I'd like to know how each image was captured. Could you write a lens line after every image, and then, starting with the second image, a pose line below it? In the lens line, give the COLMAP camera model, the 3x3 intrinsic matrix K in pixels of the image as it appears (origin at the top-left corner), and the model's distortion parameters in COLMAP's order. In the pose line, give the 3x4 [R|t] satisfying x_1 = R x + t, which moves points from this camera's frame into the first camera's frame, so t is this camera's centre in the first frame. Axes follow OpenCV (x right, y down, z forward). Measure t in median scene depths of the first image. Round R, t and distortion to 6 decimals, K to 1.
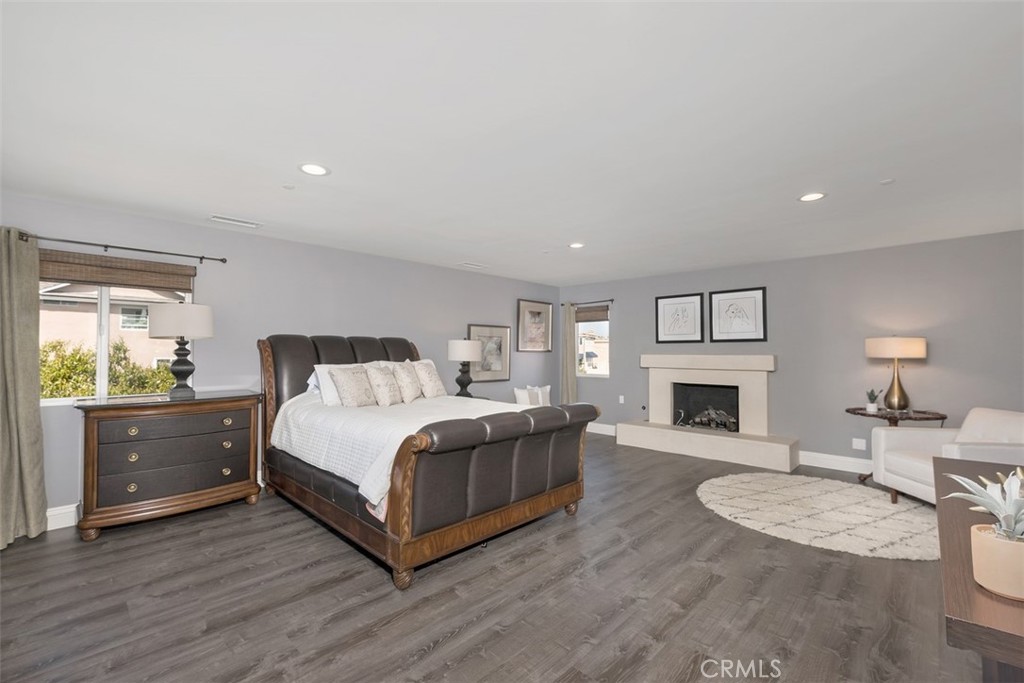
lens RADIAL K [[444.6, 0, 511.7], [0, 444.6, 342.4], [0, 0, 1]] dist [0.015064, 0.000003]
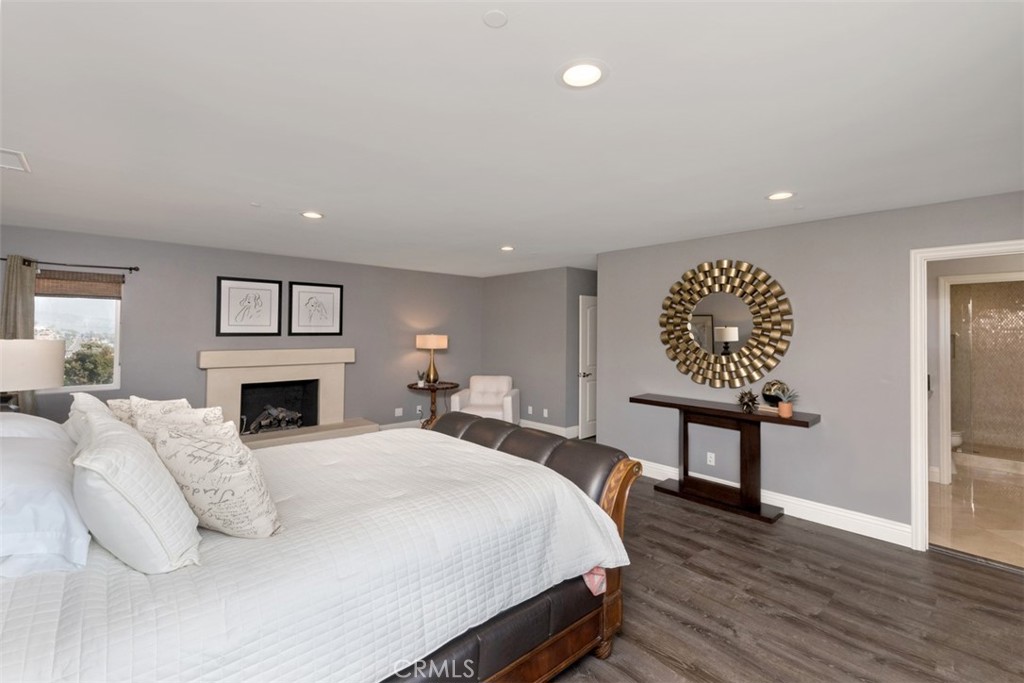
lens RADIAL K [[444.6, 0, 511.2], [0, 444.6, 337.8], [0, 0, 1]] dist [0.015064, 0.000003]
pose [[0.077156, -0.003775, 0.997012, -0.449618], [-0.021267, 0.999759, 0.005431, -0.010708], [-0.996792, -0.021623, 0.077057, 0.468506]]
